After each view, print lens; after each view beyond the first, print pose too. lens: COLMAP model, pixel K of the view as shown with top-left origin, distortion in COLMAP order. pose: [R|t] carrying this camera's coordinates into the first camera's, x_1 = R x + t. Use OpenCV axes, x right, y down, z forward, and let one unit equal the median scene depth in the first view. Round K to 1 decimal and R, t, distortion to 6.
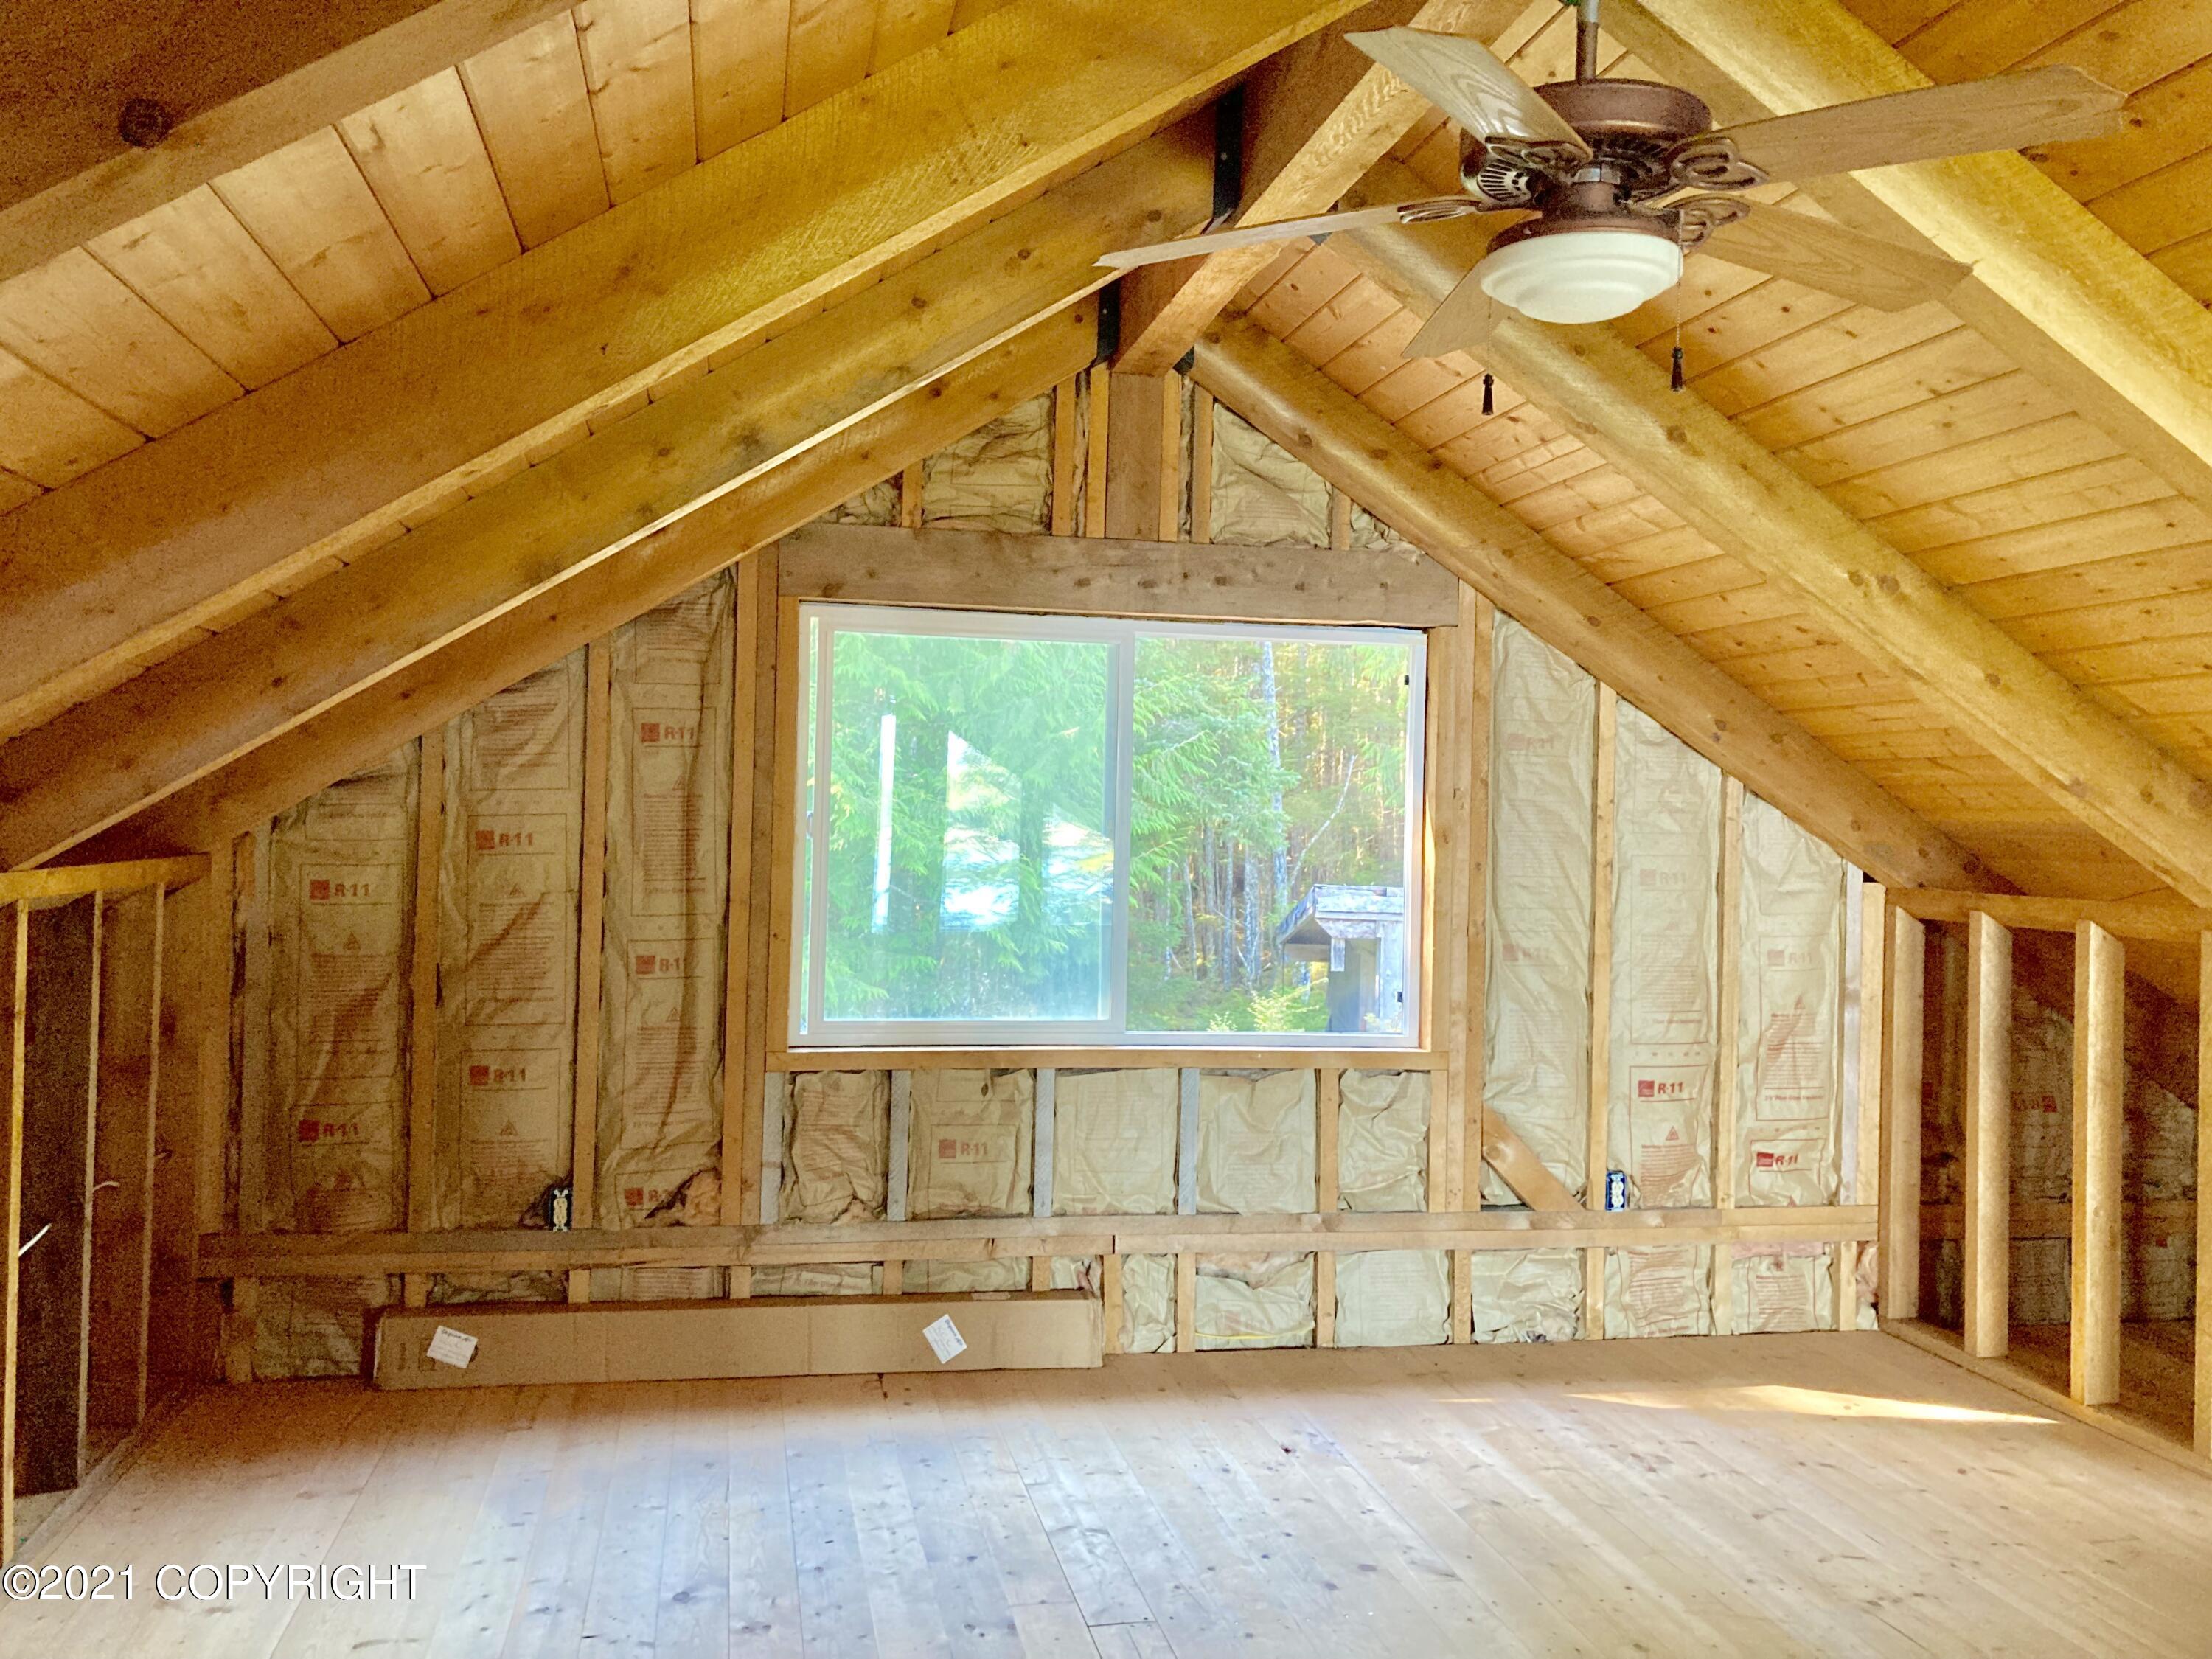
lens RADIAL K [[1800.2, 0, 1106.2], [0, 1800.2, 818.2], [0, 0, 1]] dist [0.040446, -0.056970]
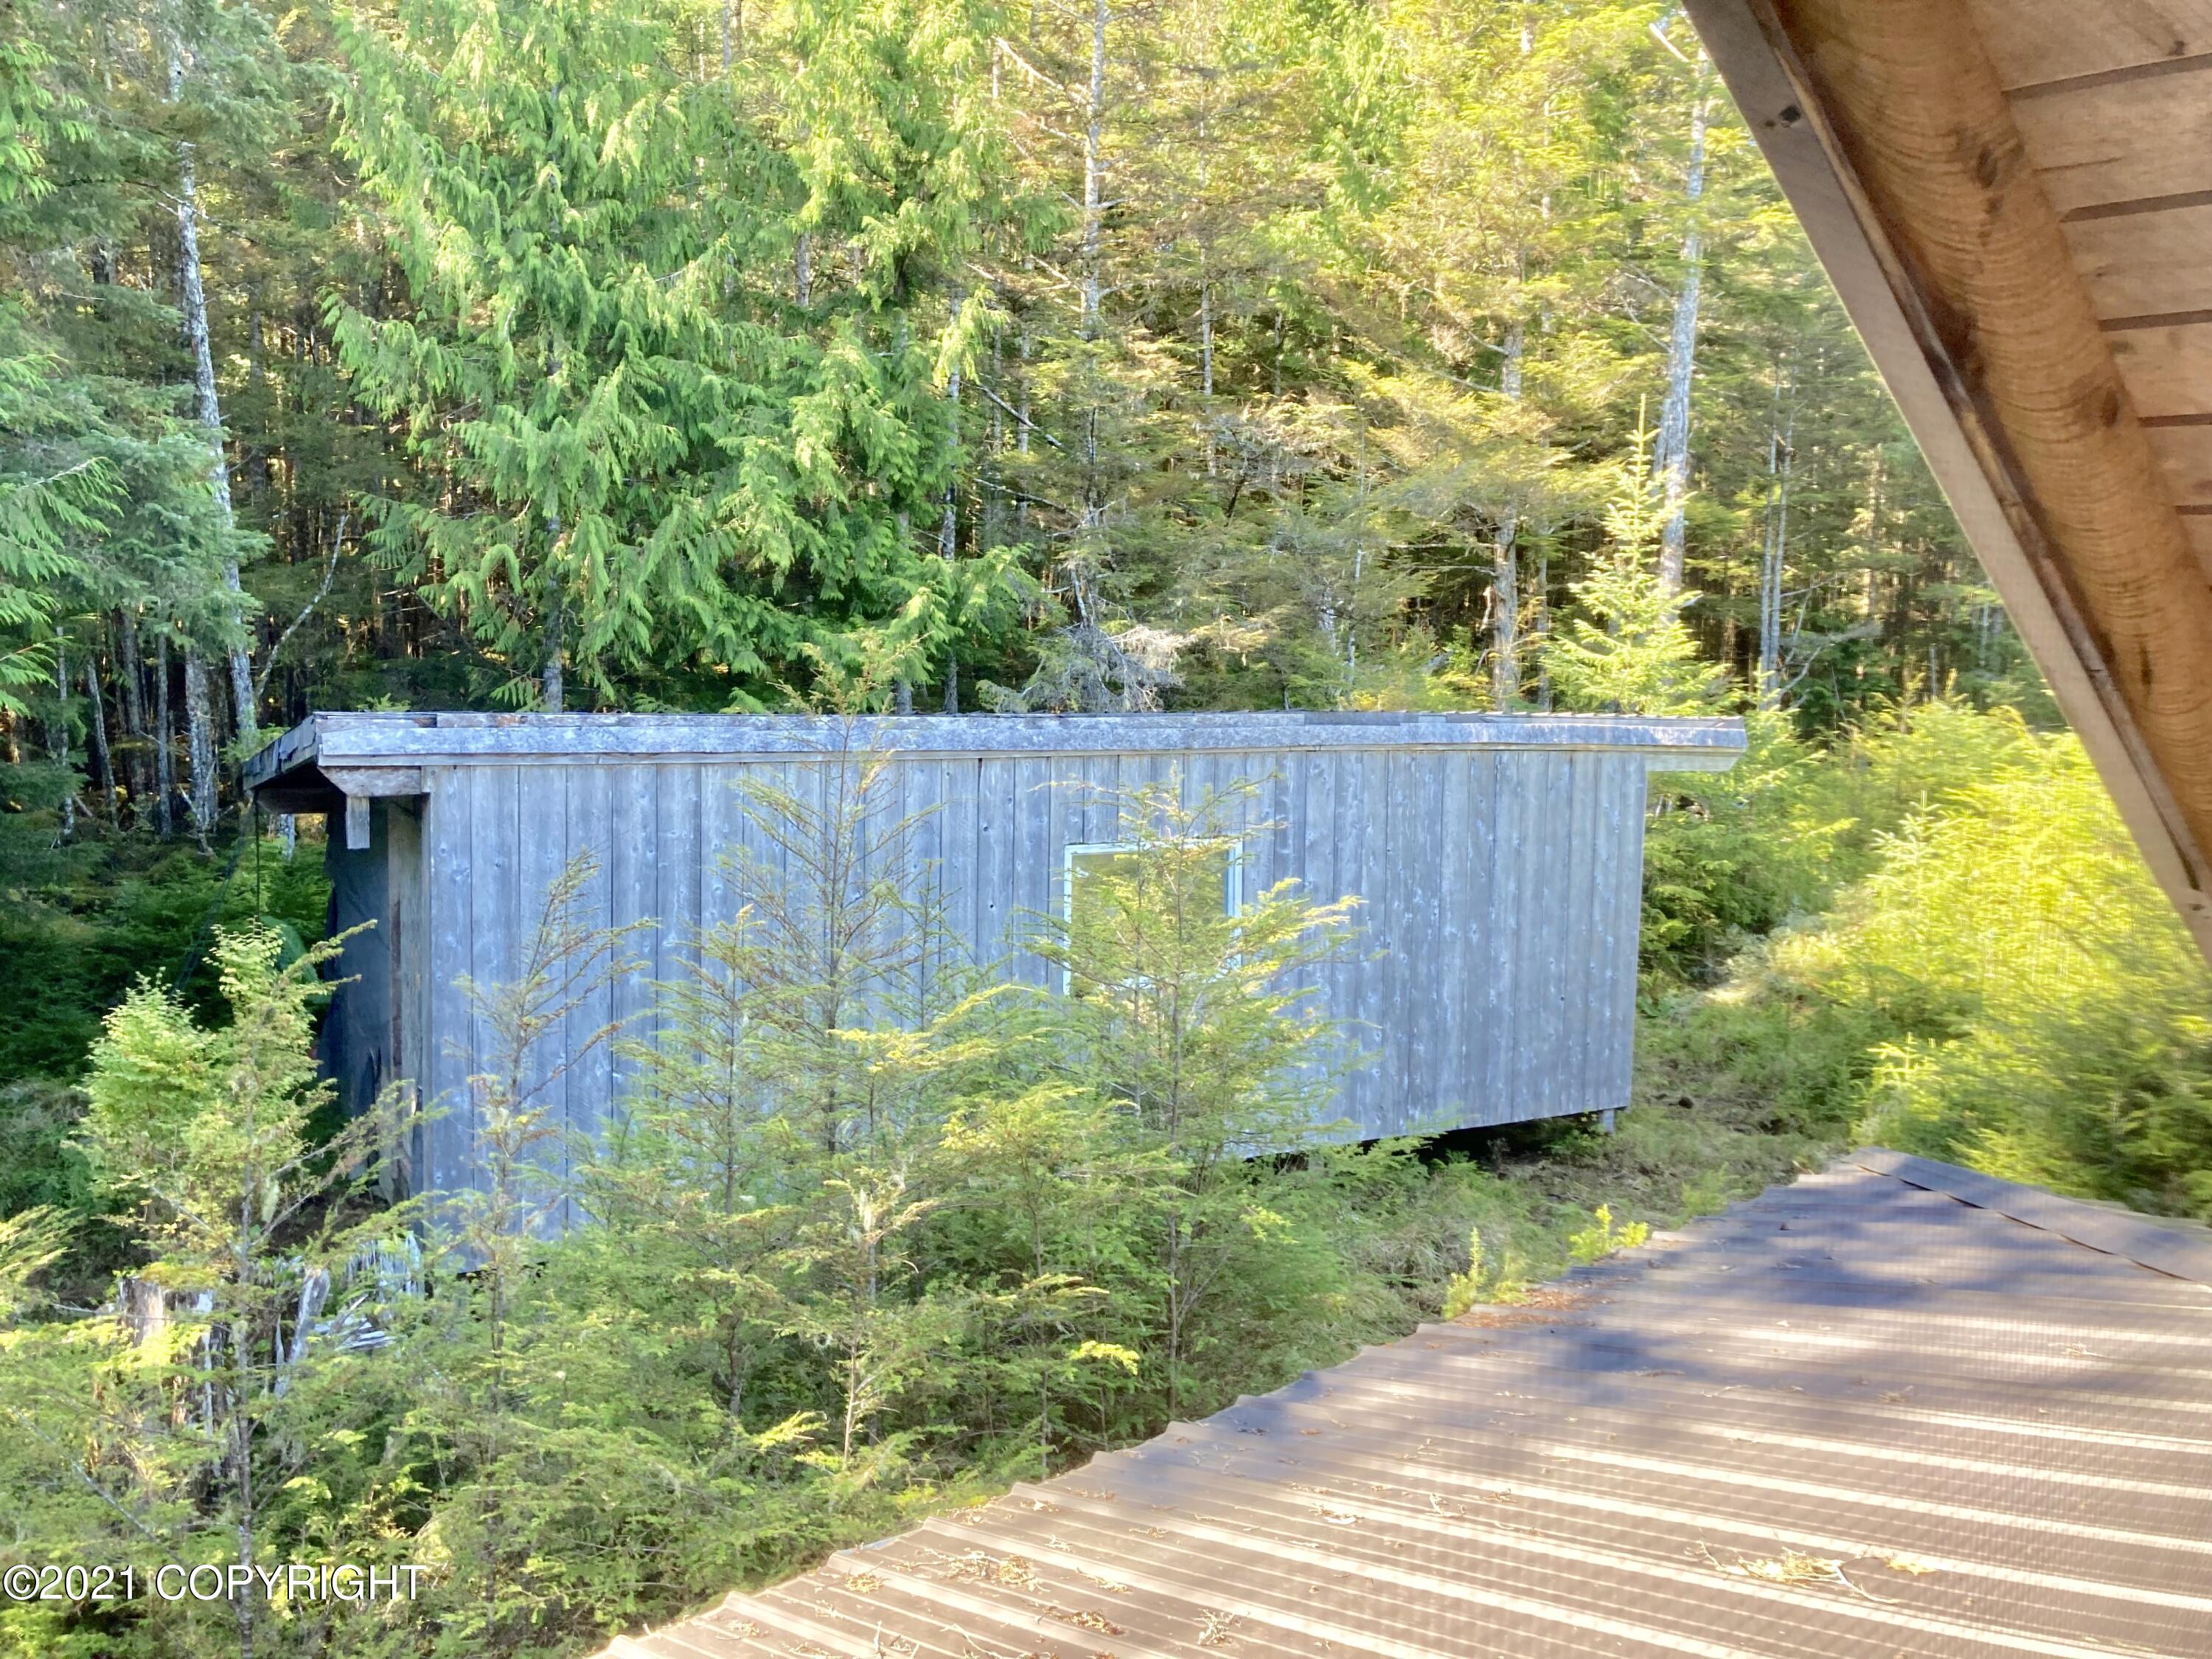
lens RADIAL K [[1800.2, 0, 1114.9], [0, 1800.2, 818.8], [0, 0, 1]] dist [0.040446, -0.056970]
pose [[0.853110, -0.055886, 0.518730, 0.021574], [-0.005816, 0.993166, 0.116564, -0.000775], [-0.521699, -0.102458, 0.846955, 0.272601]]
